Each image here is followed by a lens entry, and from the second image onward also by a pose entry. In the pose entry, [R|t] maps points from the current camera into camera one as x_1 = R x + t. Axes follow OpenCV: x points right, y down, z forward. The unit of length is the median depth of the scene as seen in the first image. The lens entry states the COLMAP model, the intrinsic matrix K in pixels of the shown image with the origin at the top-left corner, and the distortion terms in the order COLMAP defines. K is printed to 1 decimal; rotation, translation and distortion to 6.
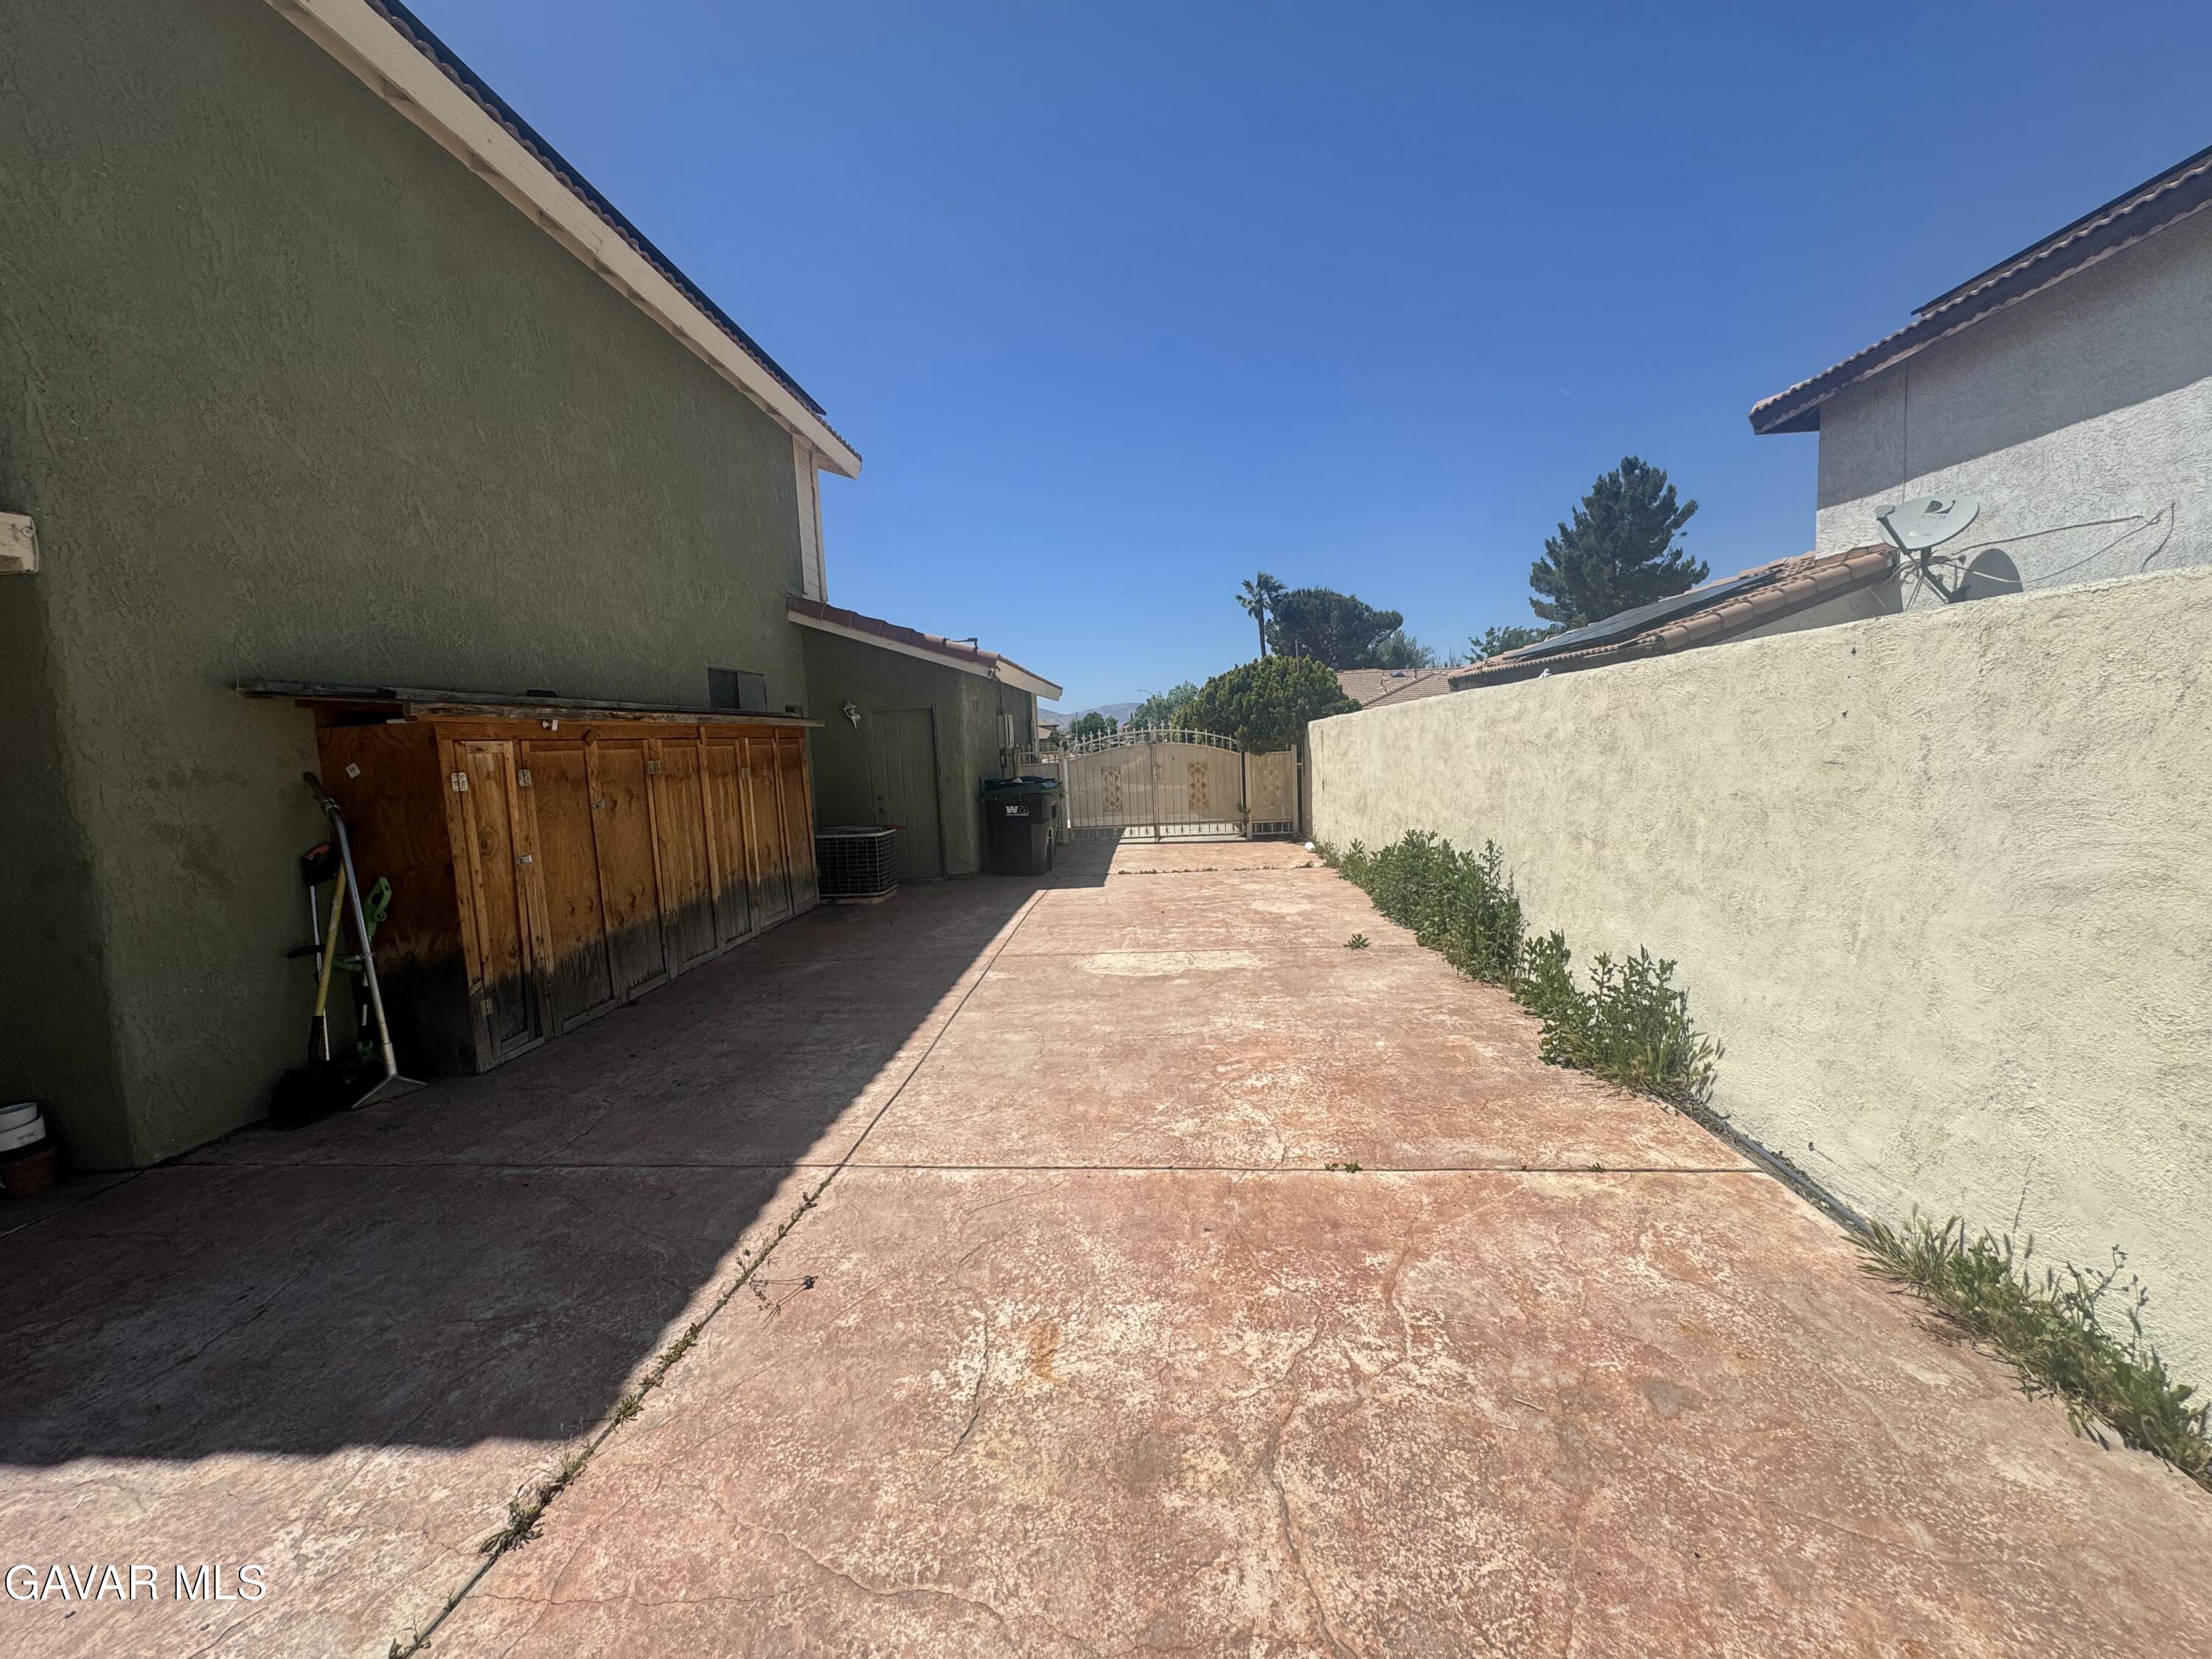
lens RADIAL K [[880.3, 0, 1106.0], [0, 880.3, 829.5], [0, 0, 1]] dist [-0.001404, -0.000483]
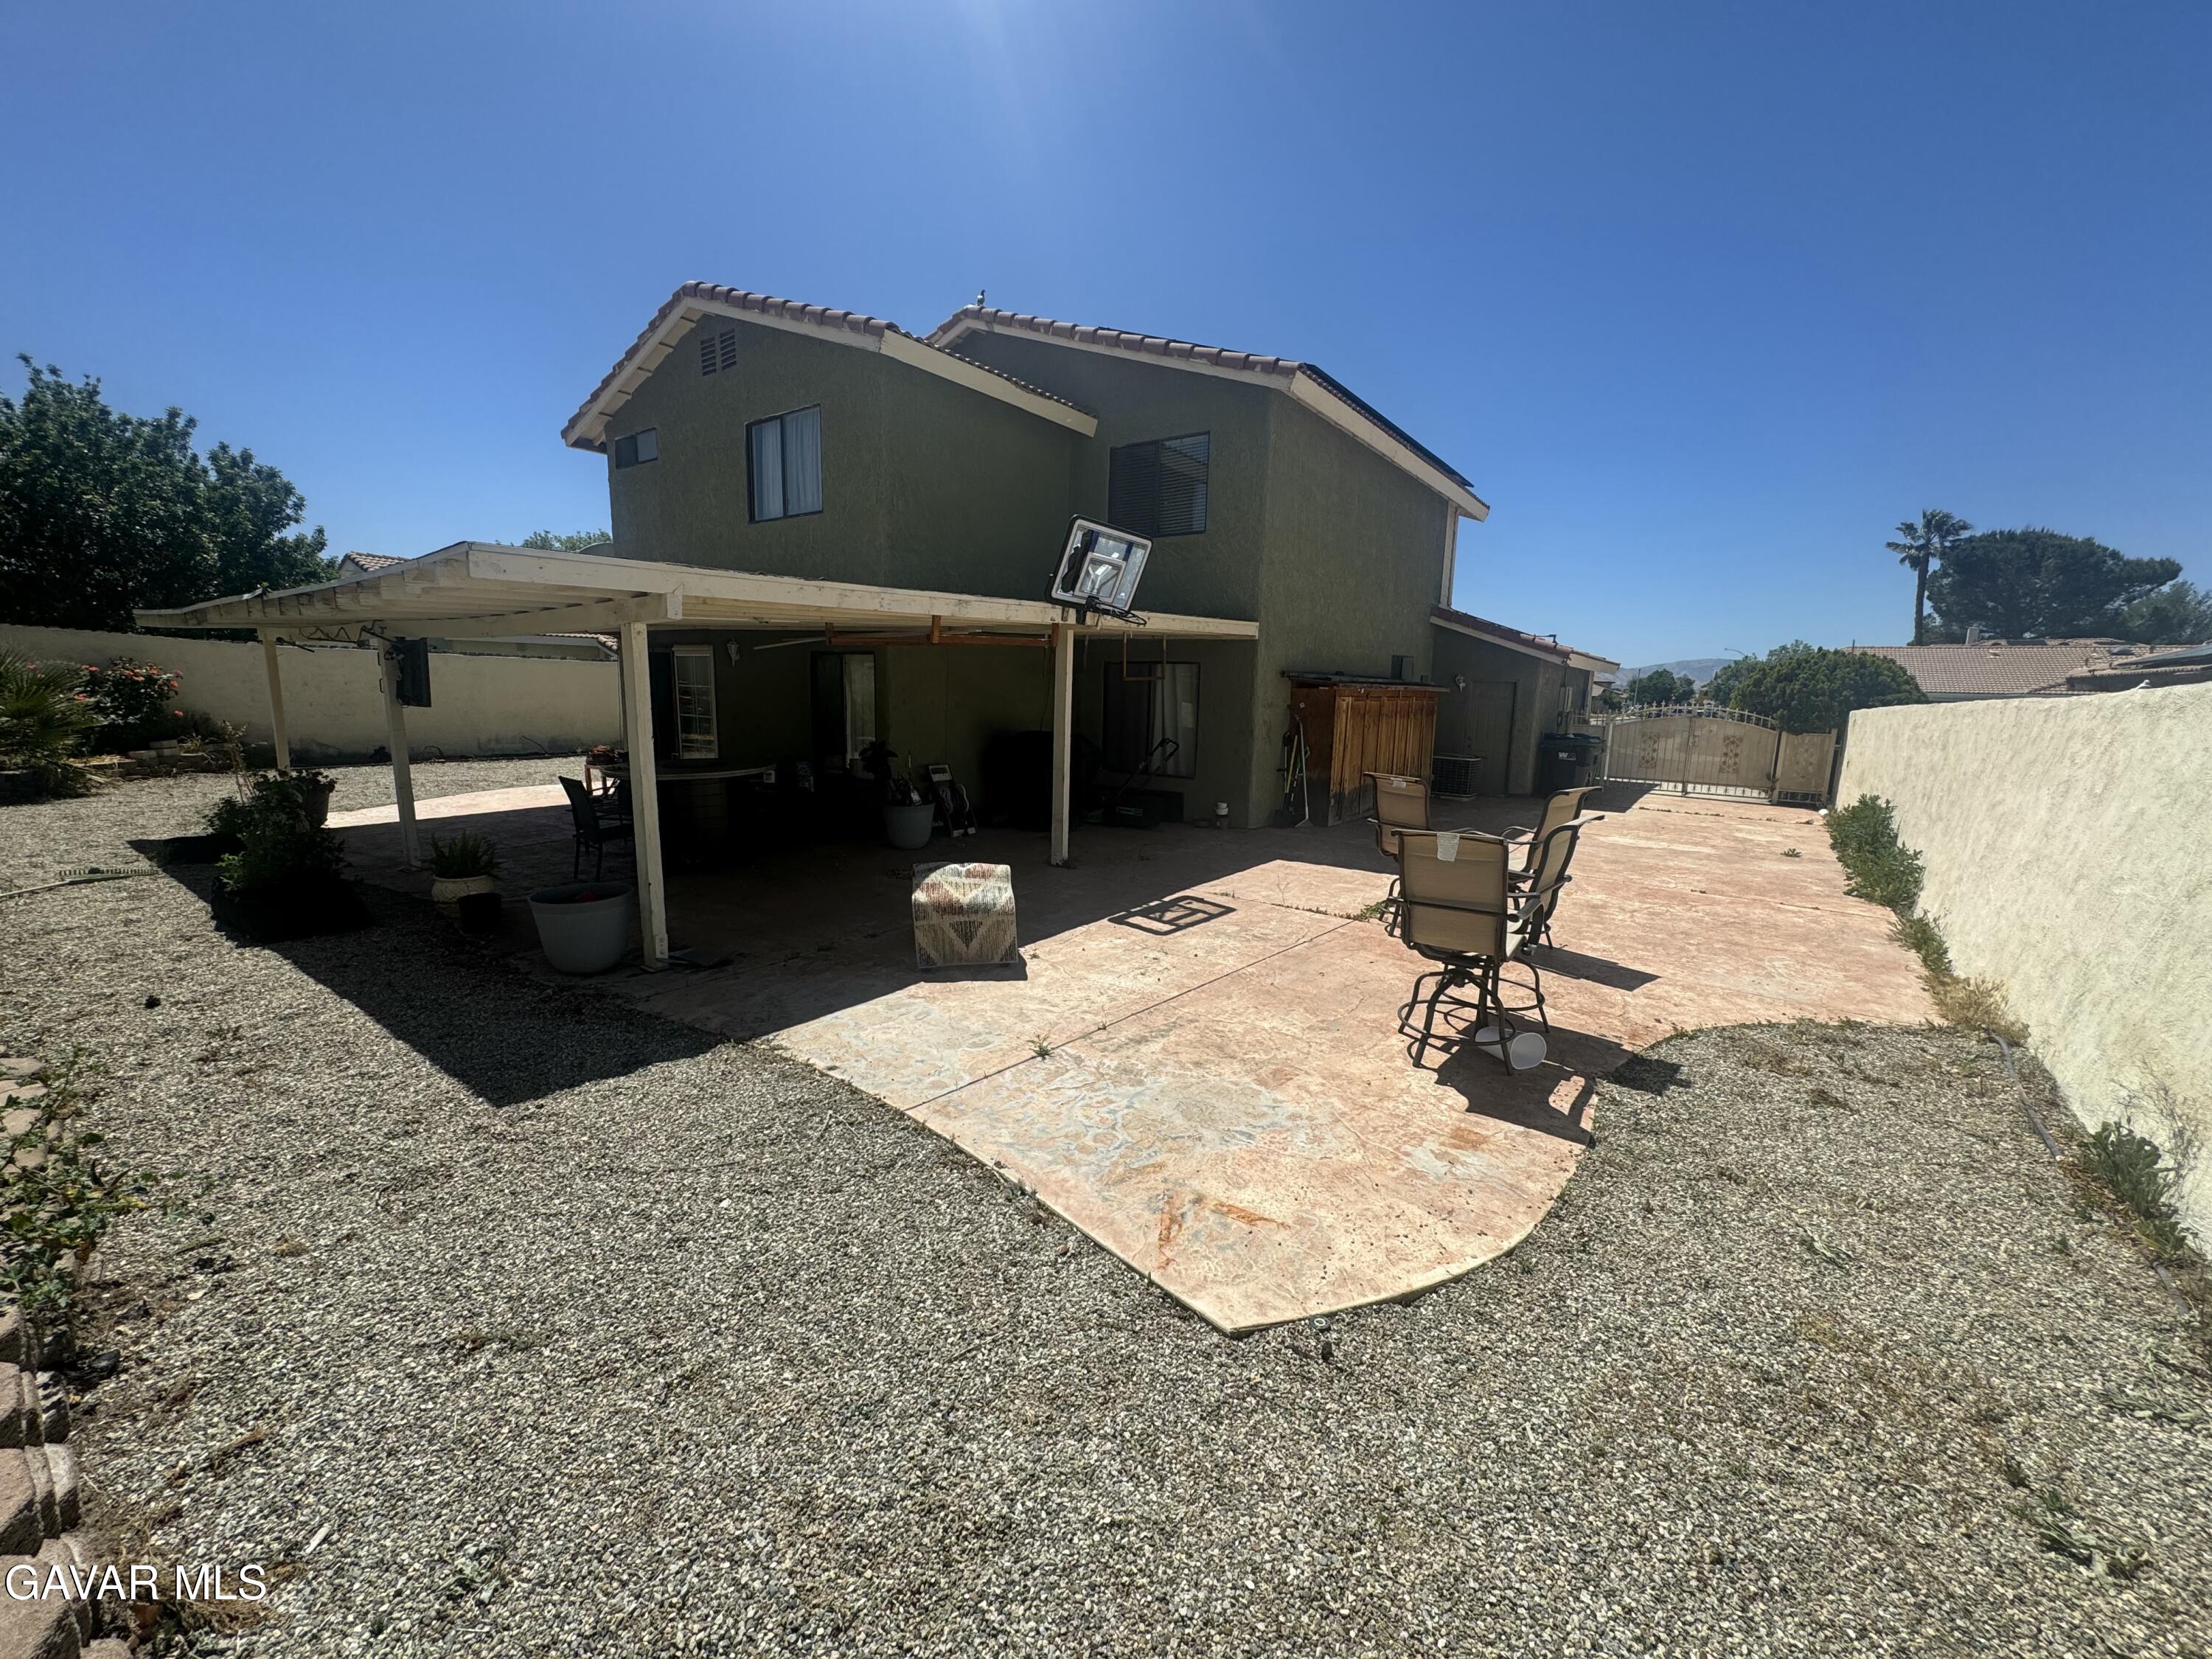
lens RADIAL K [[884.4, 0, 1110.2], [0, 884.4, 829.0], [0, 0, 1]] dist [-0.000272, 0.000085]
pose [[0.842035, 0.153649, -0.517077, 0.030083], [-0.120065, 0.987913, 0.098039, 0.036045], [0.525891, -0.020470, 0.850306, -0.516634]]
